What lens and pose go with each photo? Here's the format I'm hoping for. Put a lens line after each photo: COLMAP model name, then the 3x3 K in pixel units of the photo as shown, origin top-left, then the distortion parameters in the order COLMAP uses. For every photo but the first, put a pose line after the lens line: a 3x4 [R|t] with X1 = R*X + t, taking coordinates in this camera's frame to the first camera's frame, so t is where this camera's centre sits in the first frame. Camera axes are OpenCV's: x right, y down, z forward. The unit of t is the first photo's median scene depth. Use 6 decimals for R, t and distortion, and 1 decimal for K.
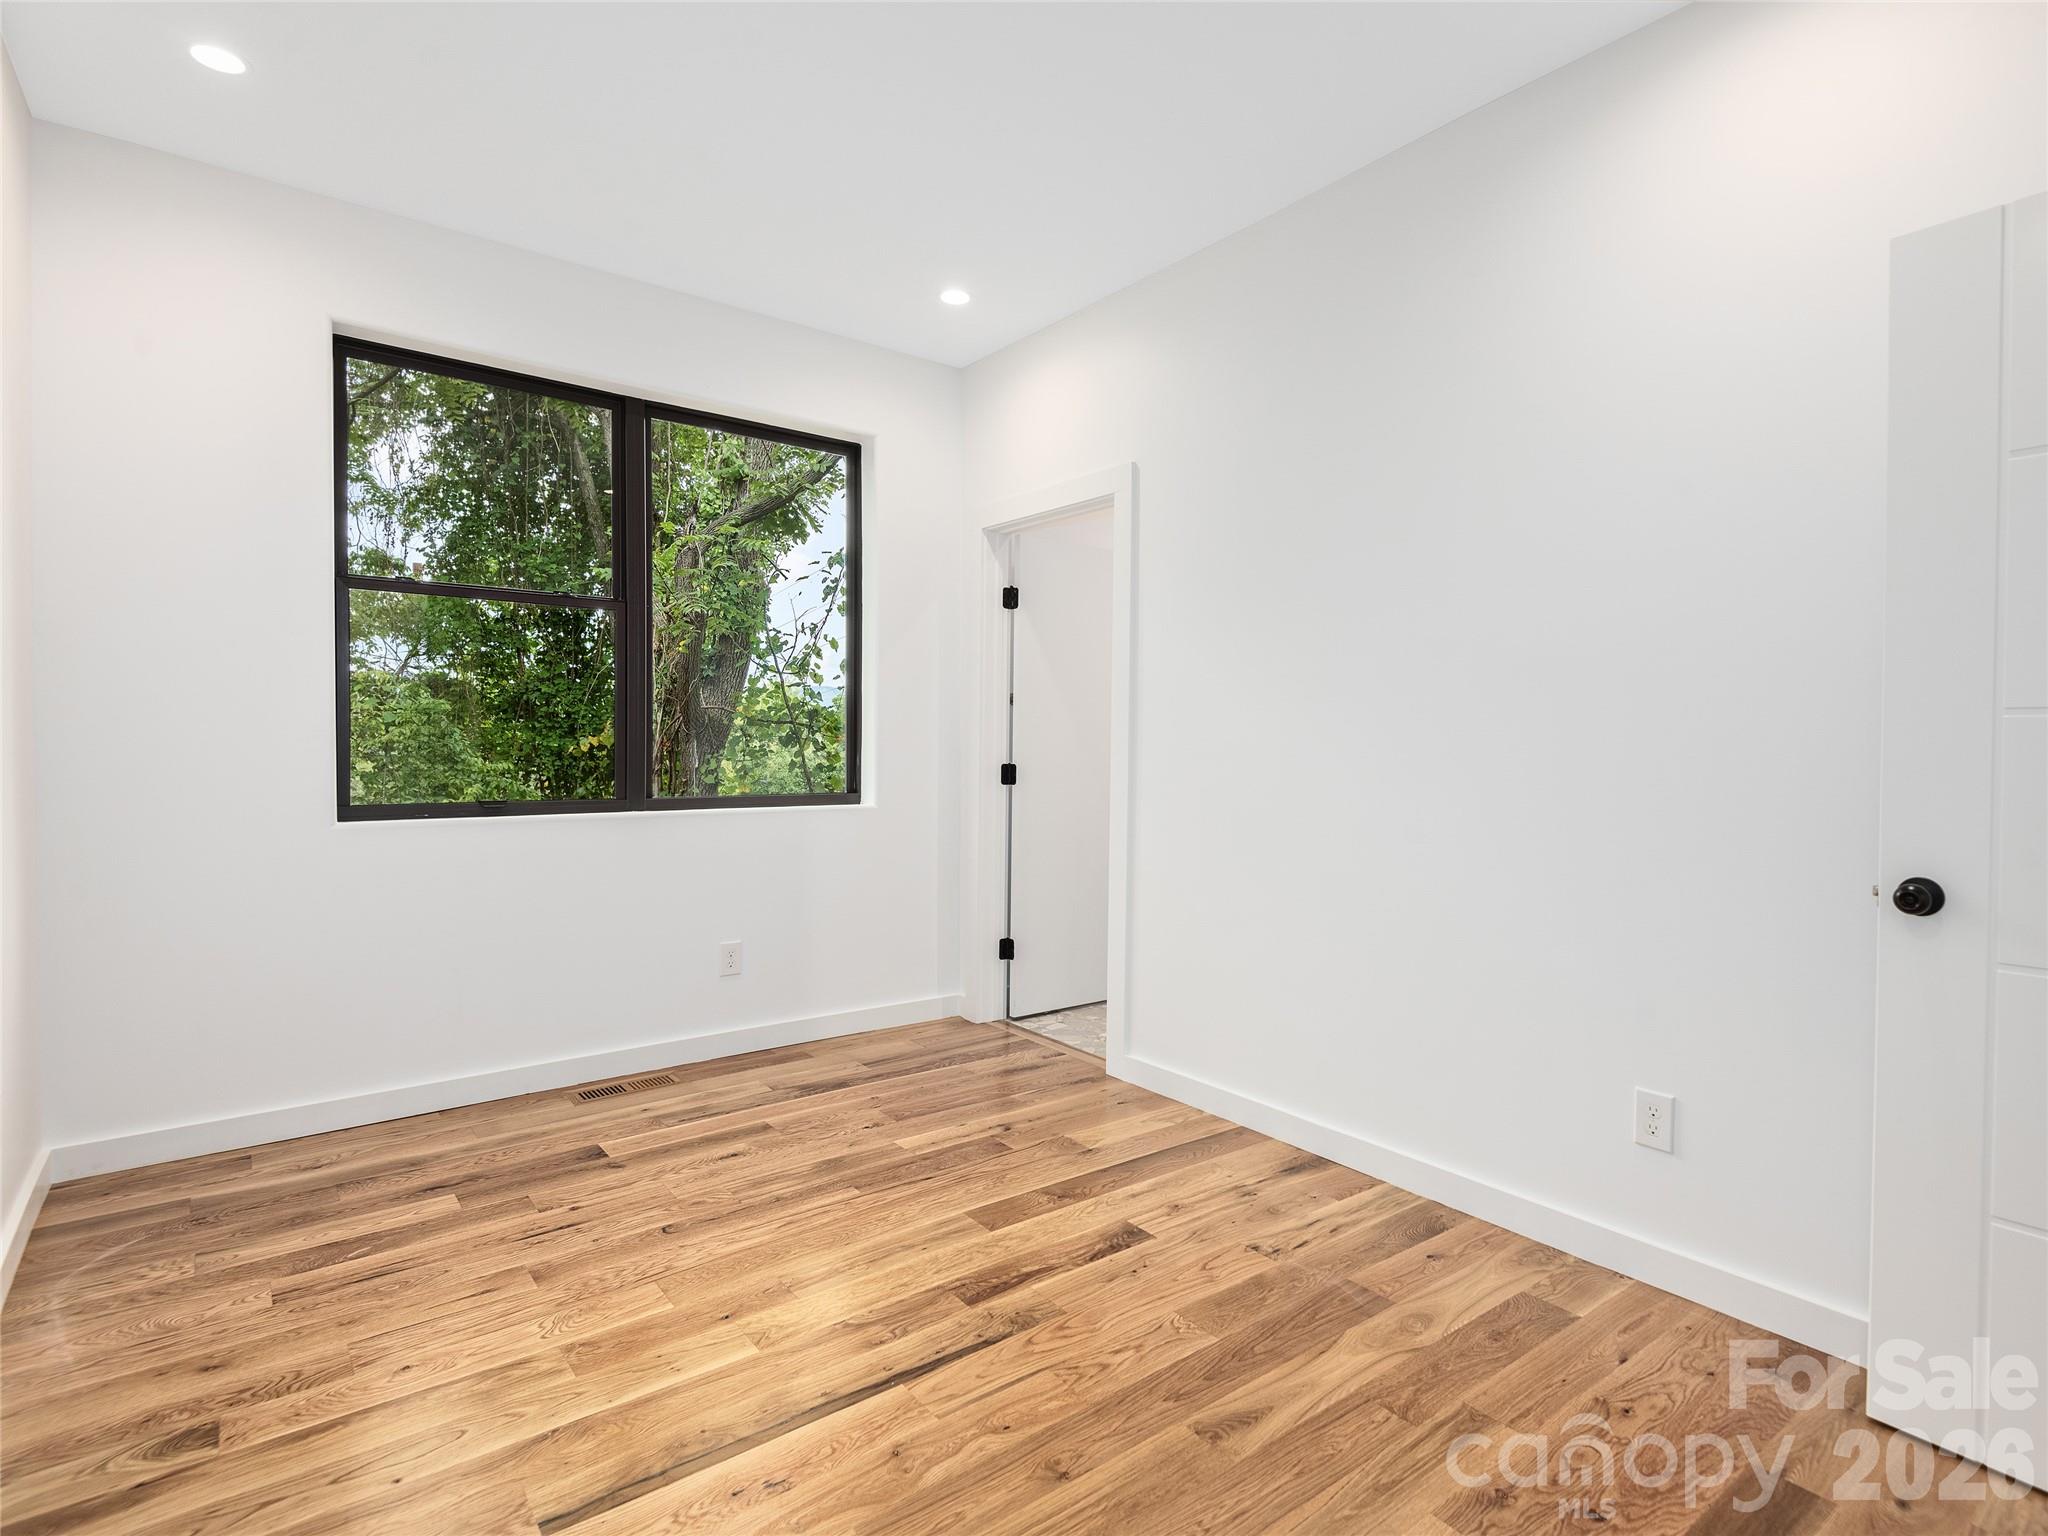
lens RADIAL K [[1056.6, 0, 1040.3], [0, 1056.6, 753.4], [0, 0, 1]] dist [0.003907, -0.002511]
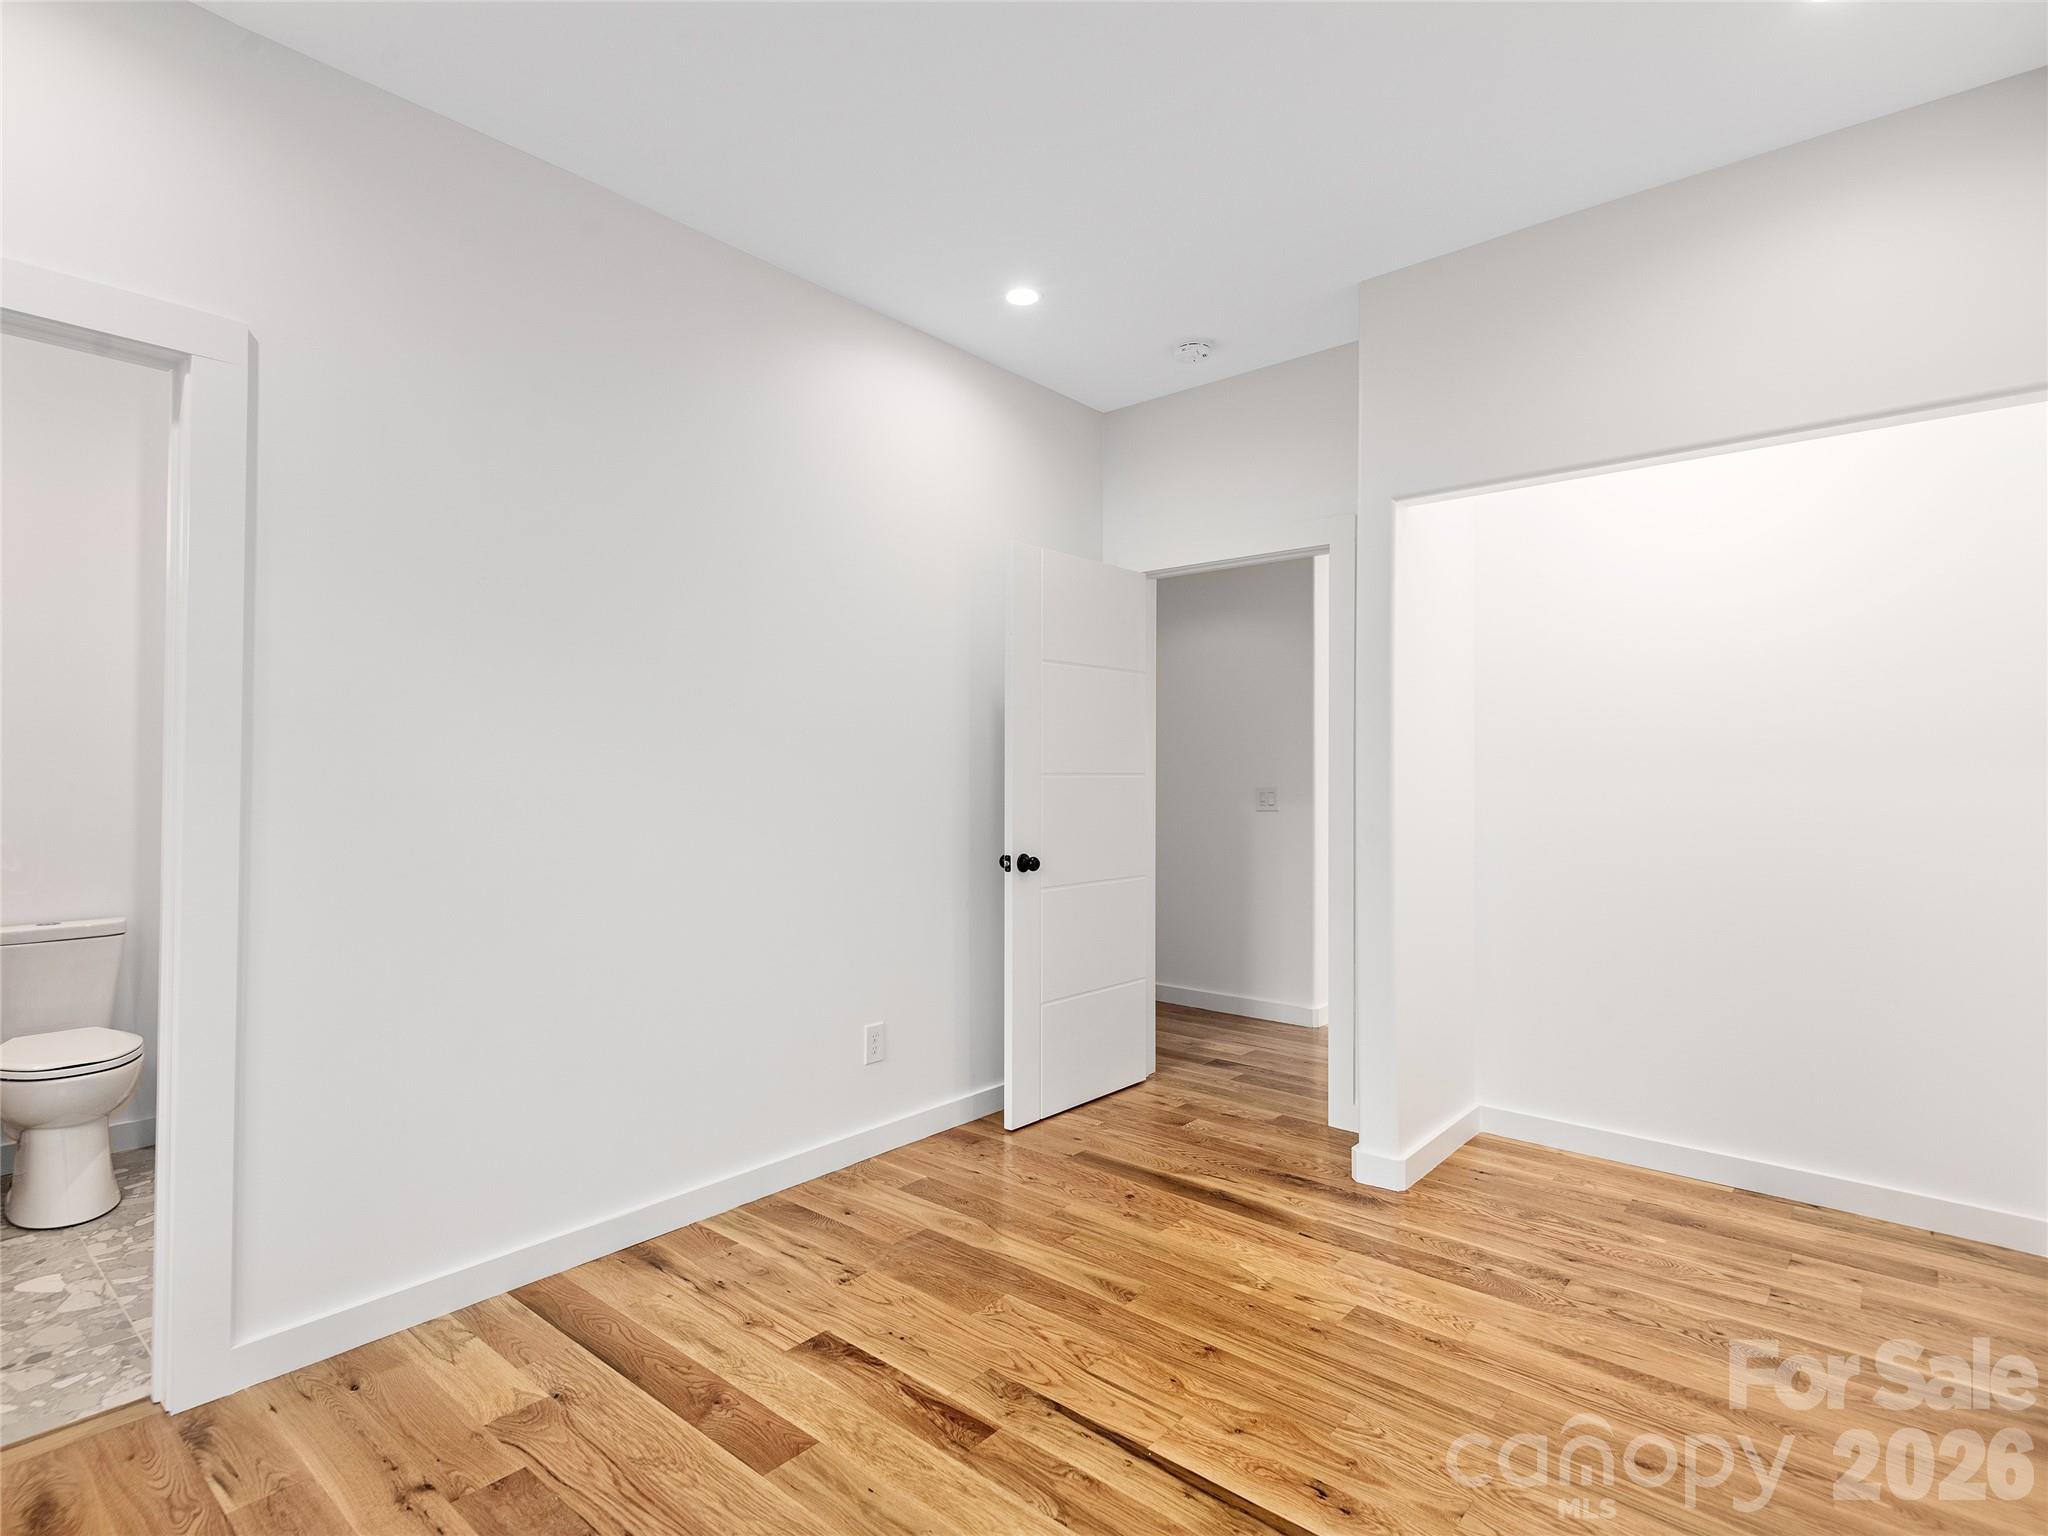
lens RADIAL K [[1056.6, 0, 1040.4], [0, 1056.6, 768.8], [0, 0, 1]] dist [0.003907, -0.002511]
pose [[-0.215758, -0.009628, 0.976399, -0.879970], [0.009369, 0.999885, 0.011930, -0.048530], [-0.976402, 0.011722, -0.215643, 1.064865]]
